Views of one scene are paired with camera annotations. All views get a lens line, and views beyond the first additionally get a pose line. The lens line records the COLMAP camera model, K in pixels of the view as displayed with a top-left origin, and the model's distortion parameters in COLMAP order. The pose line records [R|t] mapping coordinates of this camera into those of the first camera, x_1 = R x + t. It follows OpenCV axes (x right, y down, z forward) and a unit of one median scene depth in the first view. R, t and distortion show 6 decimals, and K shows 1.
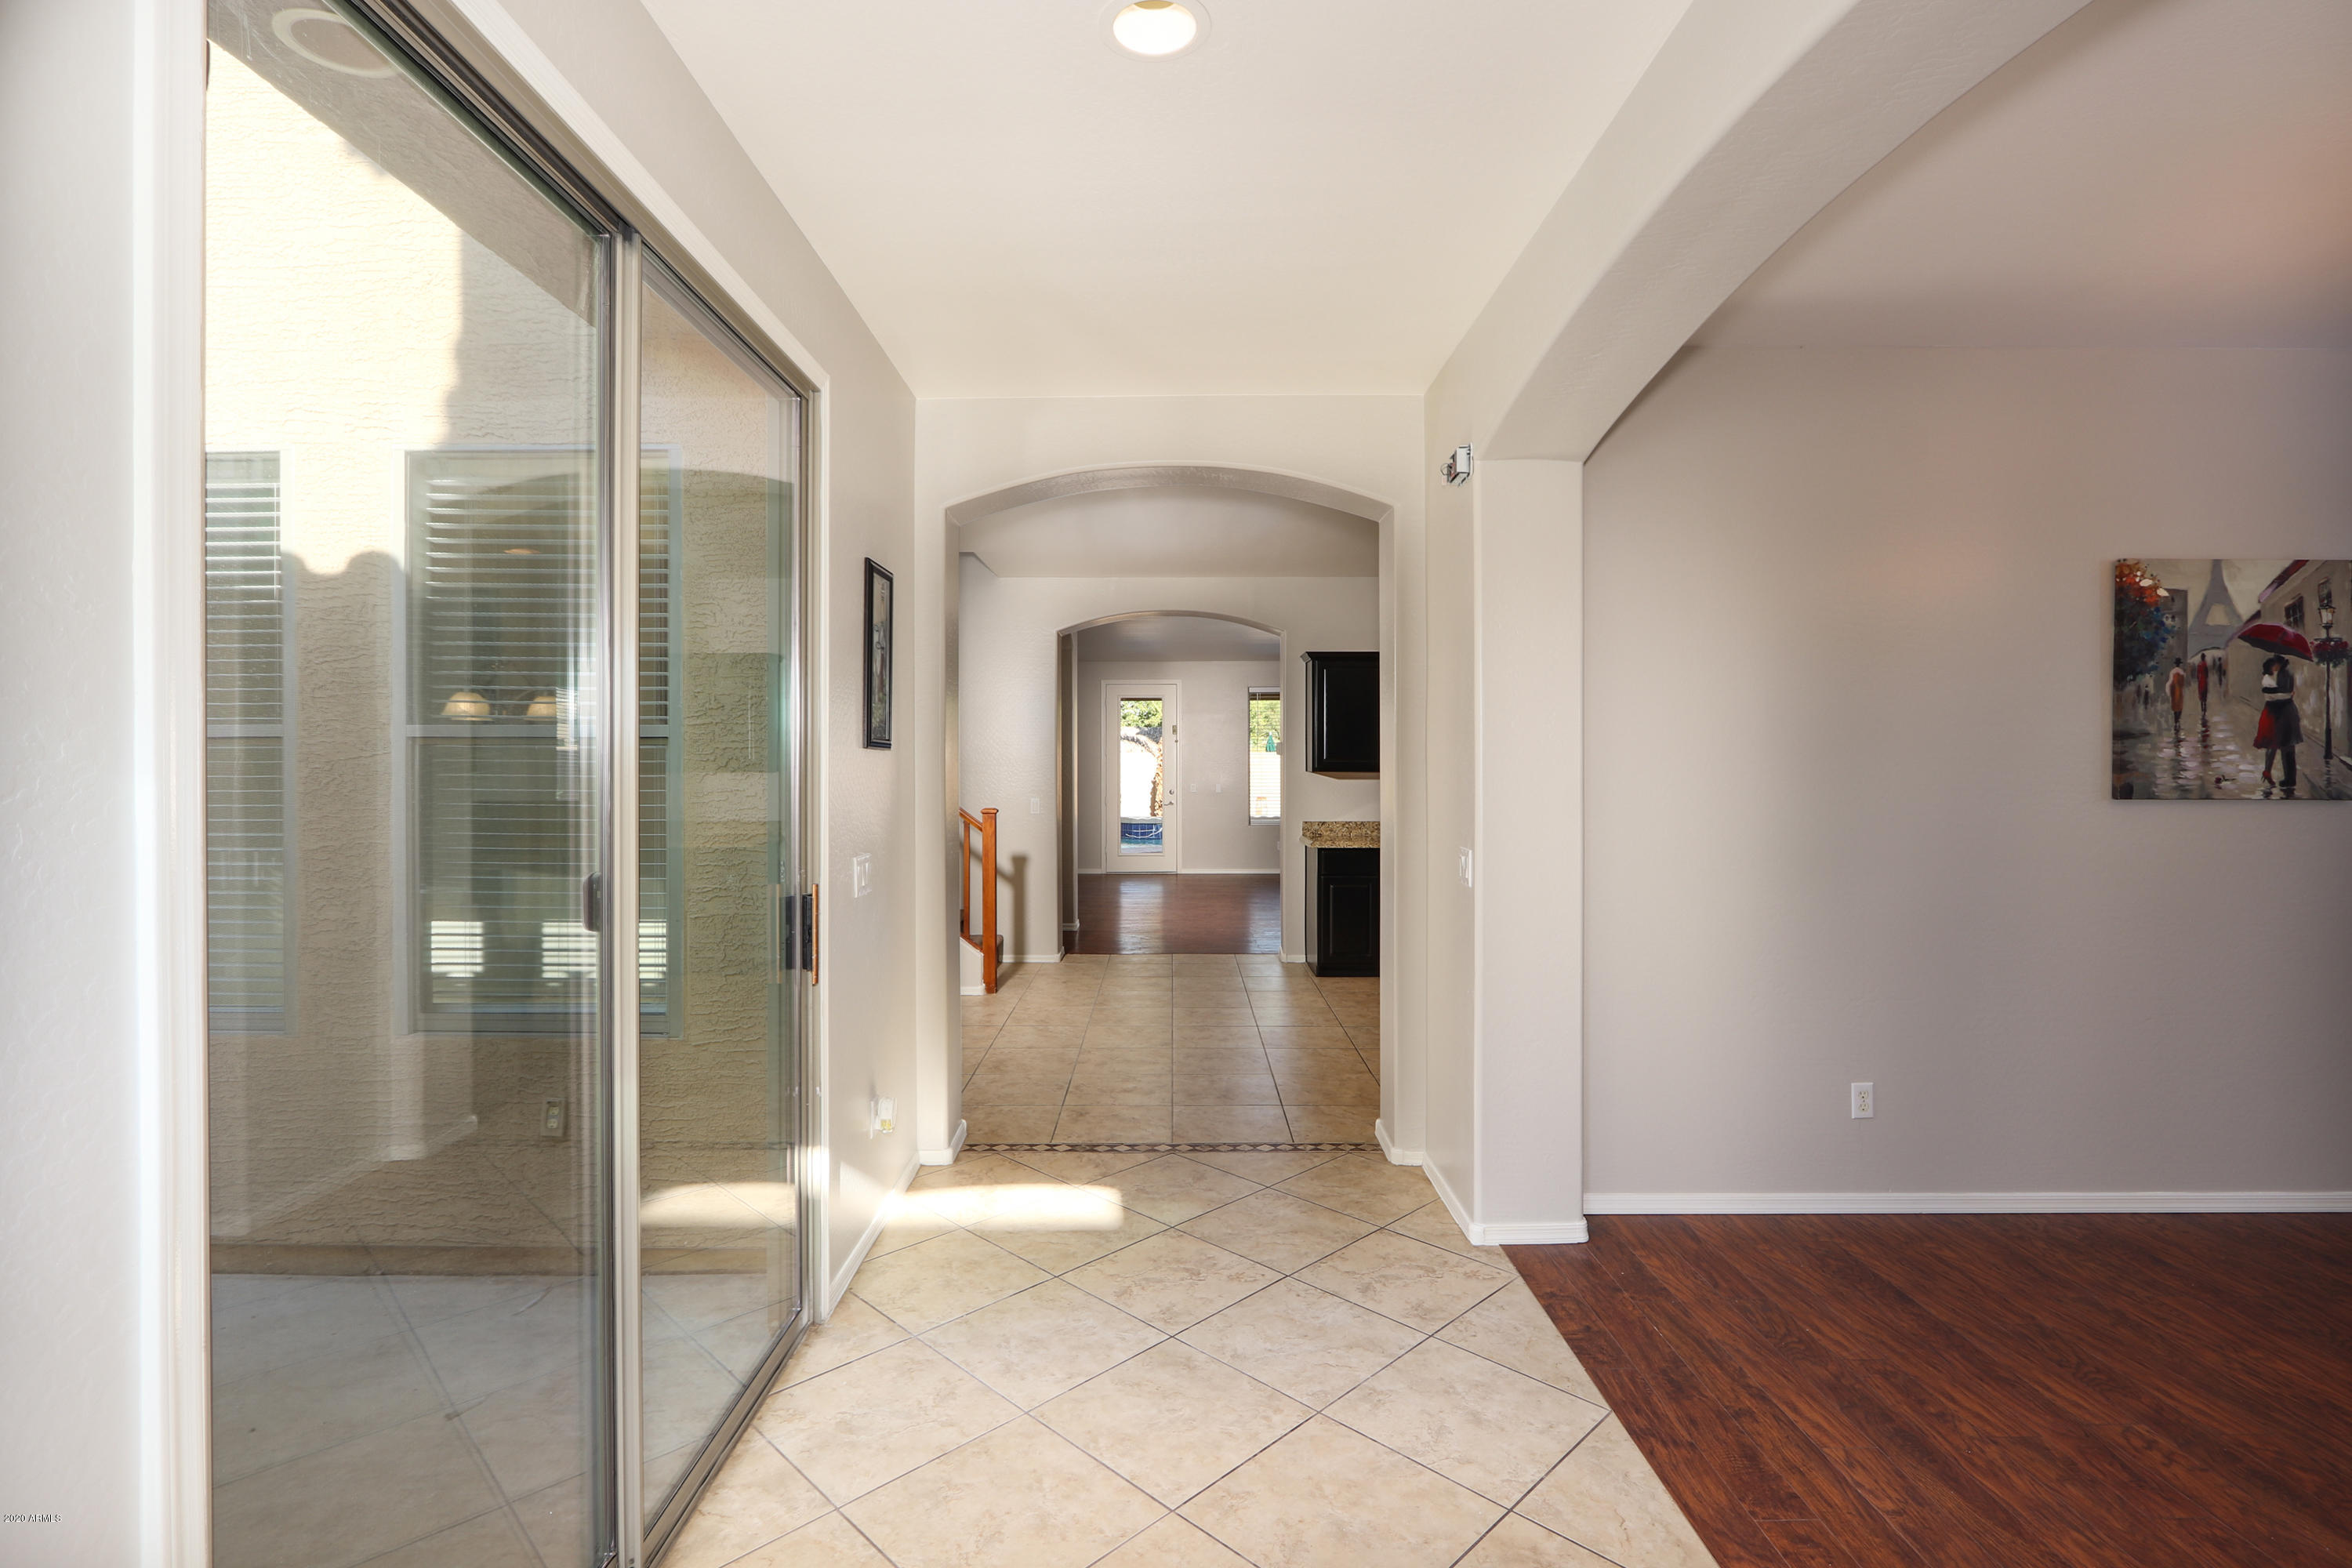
lens RADIAL K [[1116.2, 0, 1177.1], [0, 1116.2, 759.0], [0, 0, 1]] dist [-0.003755, -0.000297]
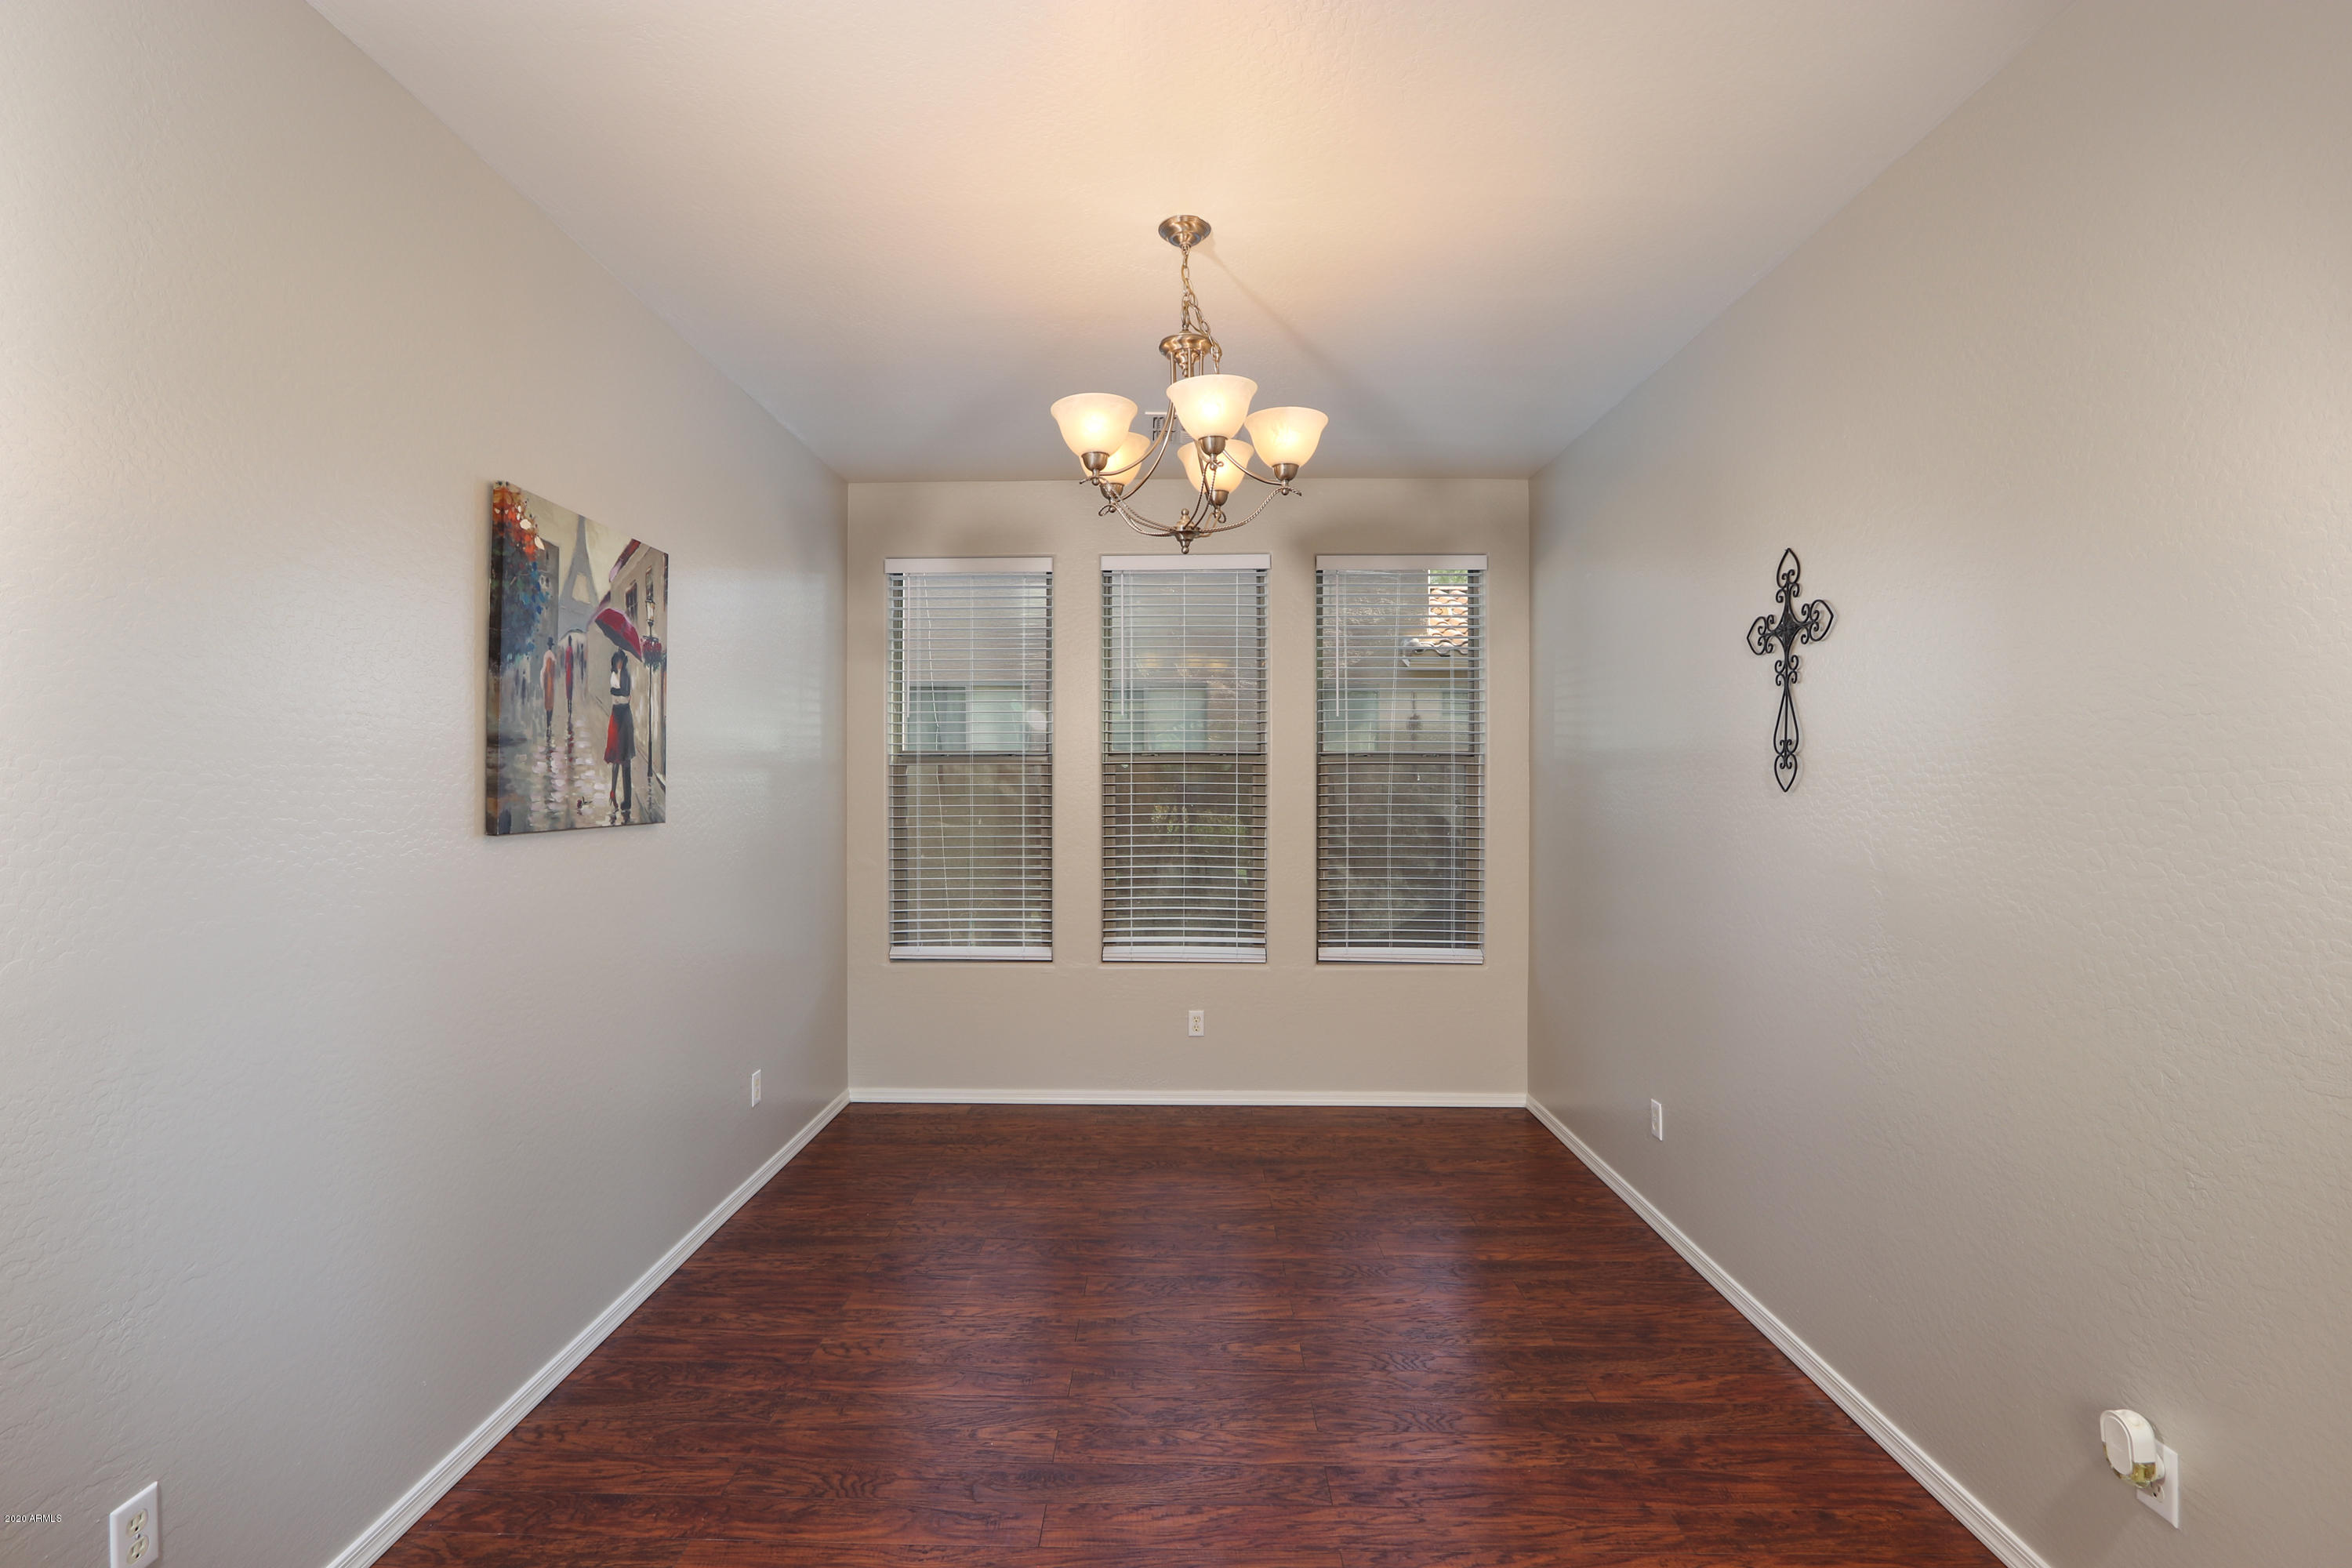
lens RADIAL K [[1090.3, 0, 1154.2], [0, 1090.3, 773.5], [0, 0, 1]] dist [-0.015502, -0.000183]
pose [[0.026429, 0.004043, 0.999643, 0.198391], [-0.001081, 0.999991, -0.004016, 0.000957], [-0.999650, -0.000974, 0.026433, 0.584577]]
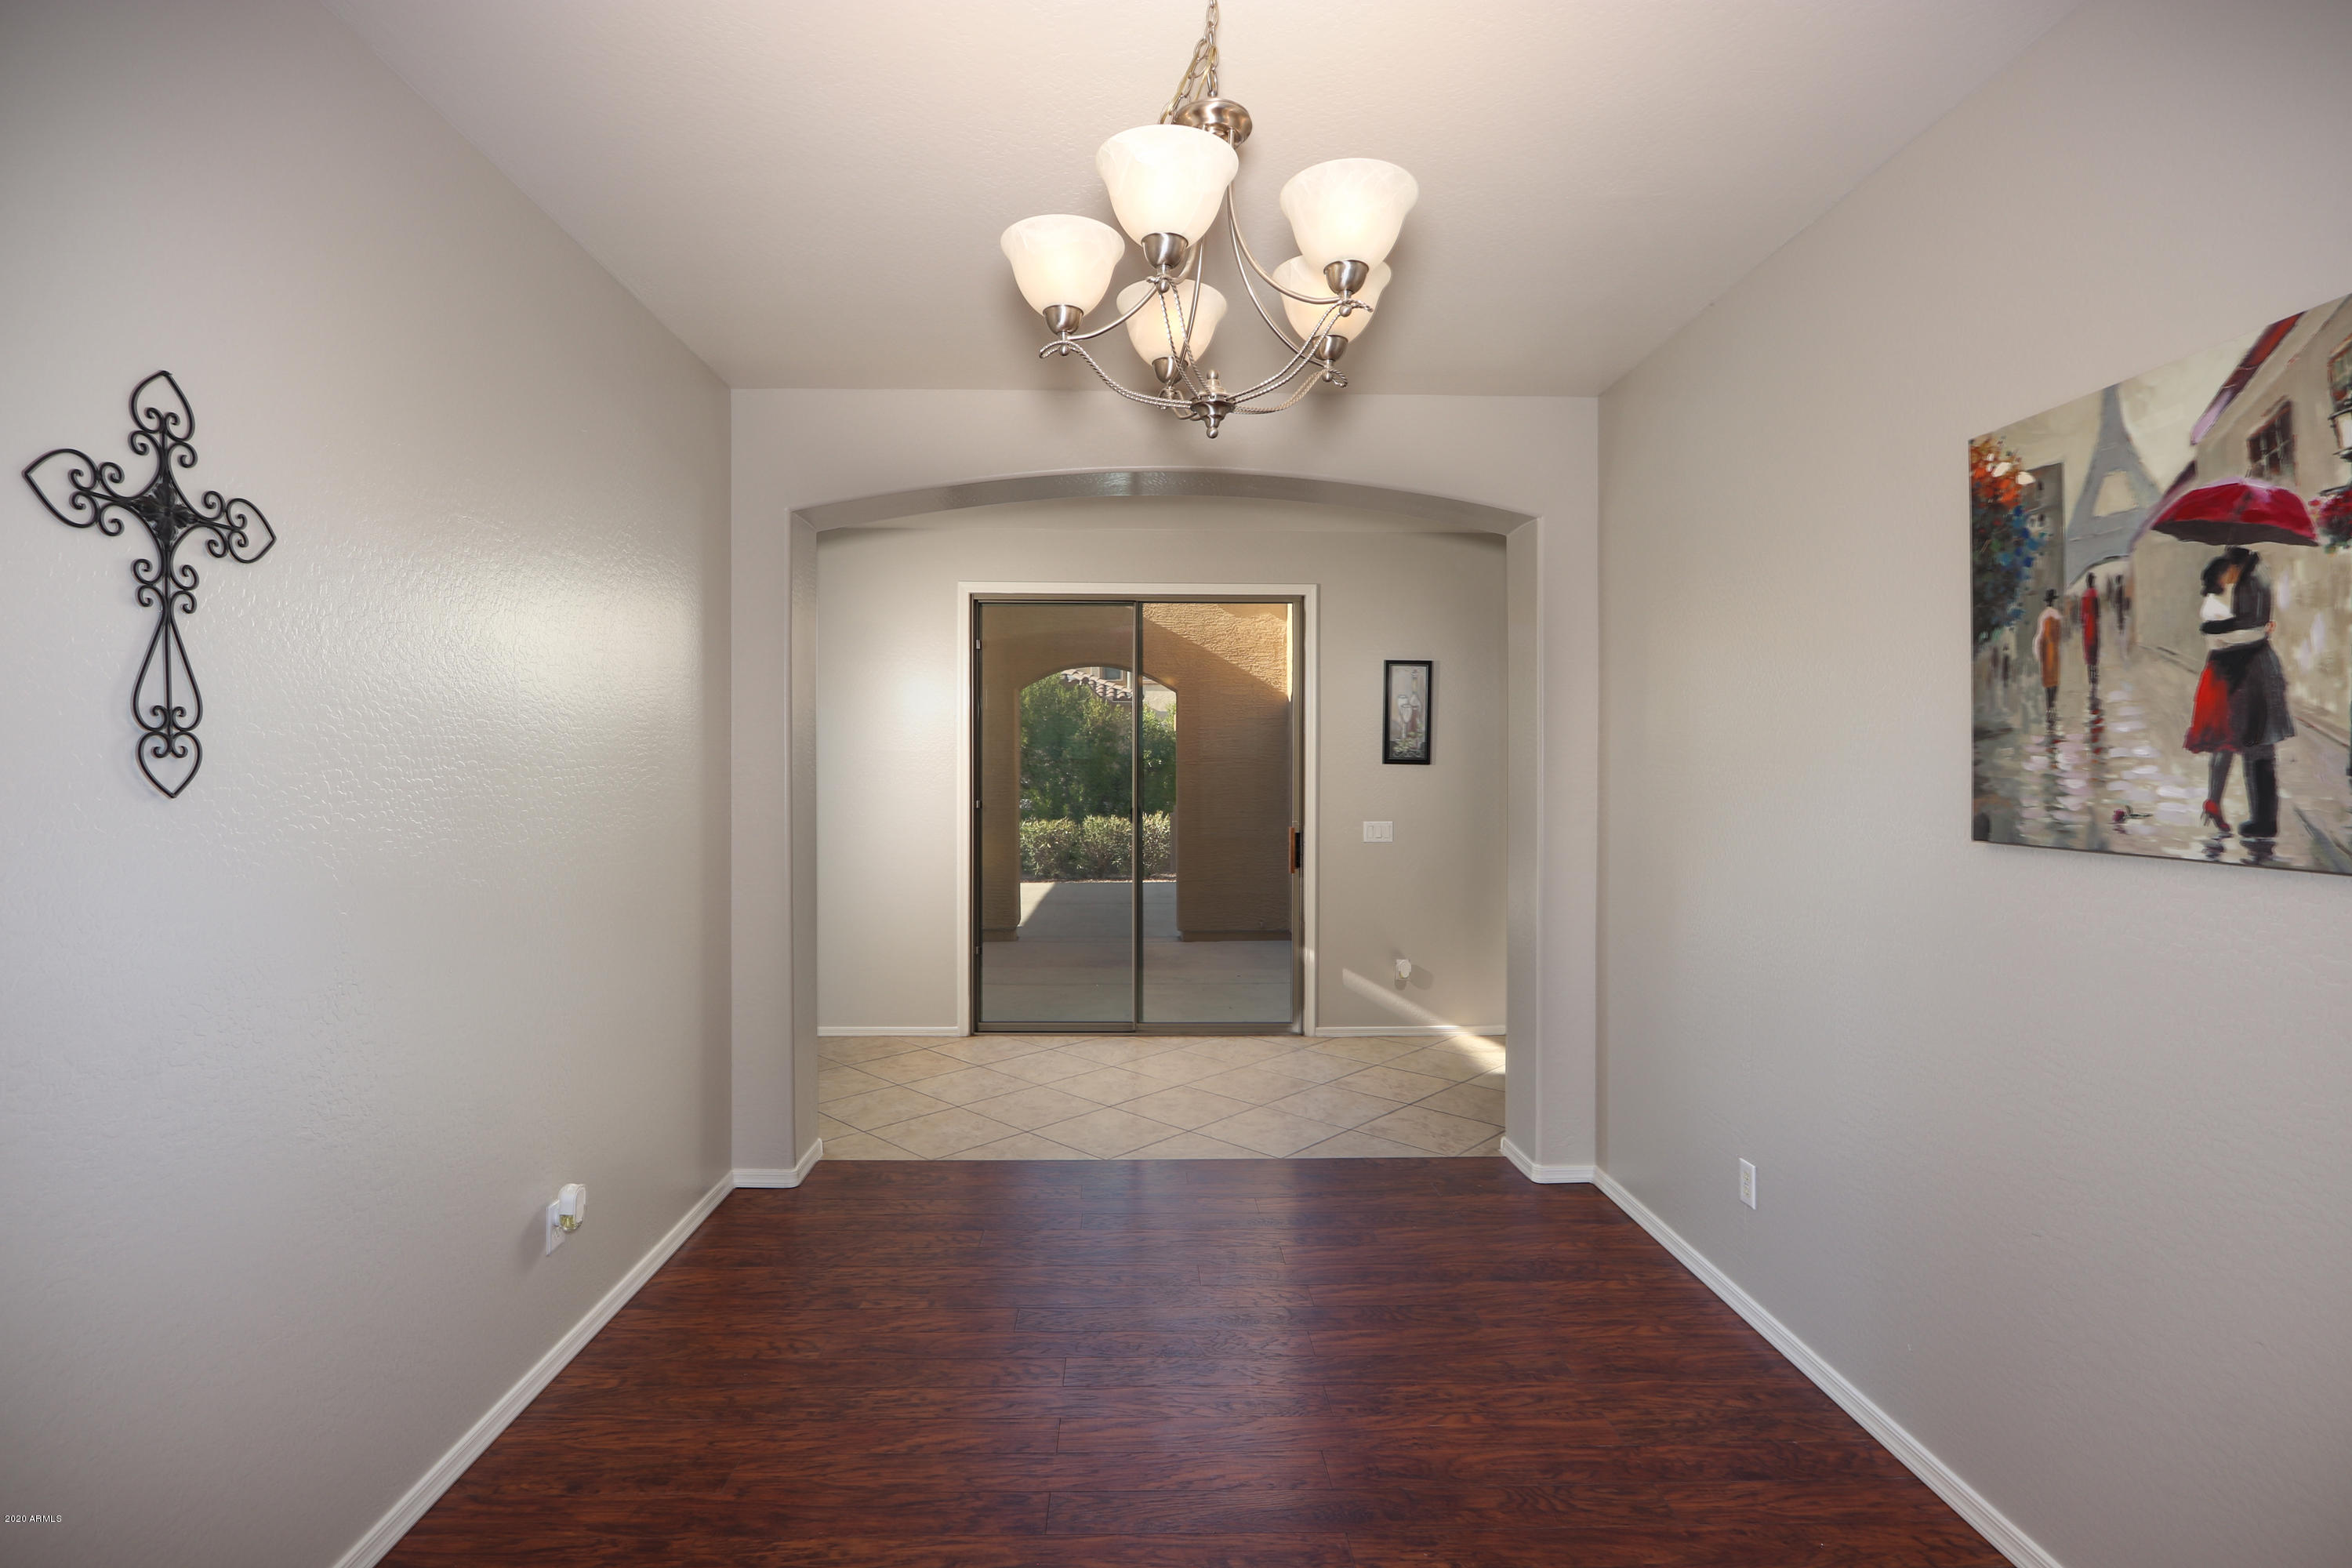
lens RADIAL K [[1090.3, 0, 1154.2], [0, 1090.3, 773.5], [0, 0, 1]] dist [-0.015502, -0.000183]
pose [[0.016590, 0.004288, -0.999853, 1.423169], [-0.001438, 0.999990, 0.004265, -0.001858], [0.999861, 0.001367, 0.016596, 0.549213]]
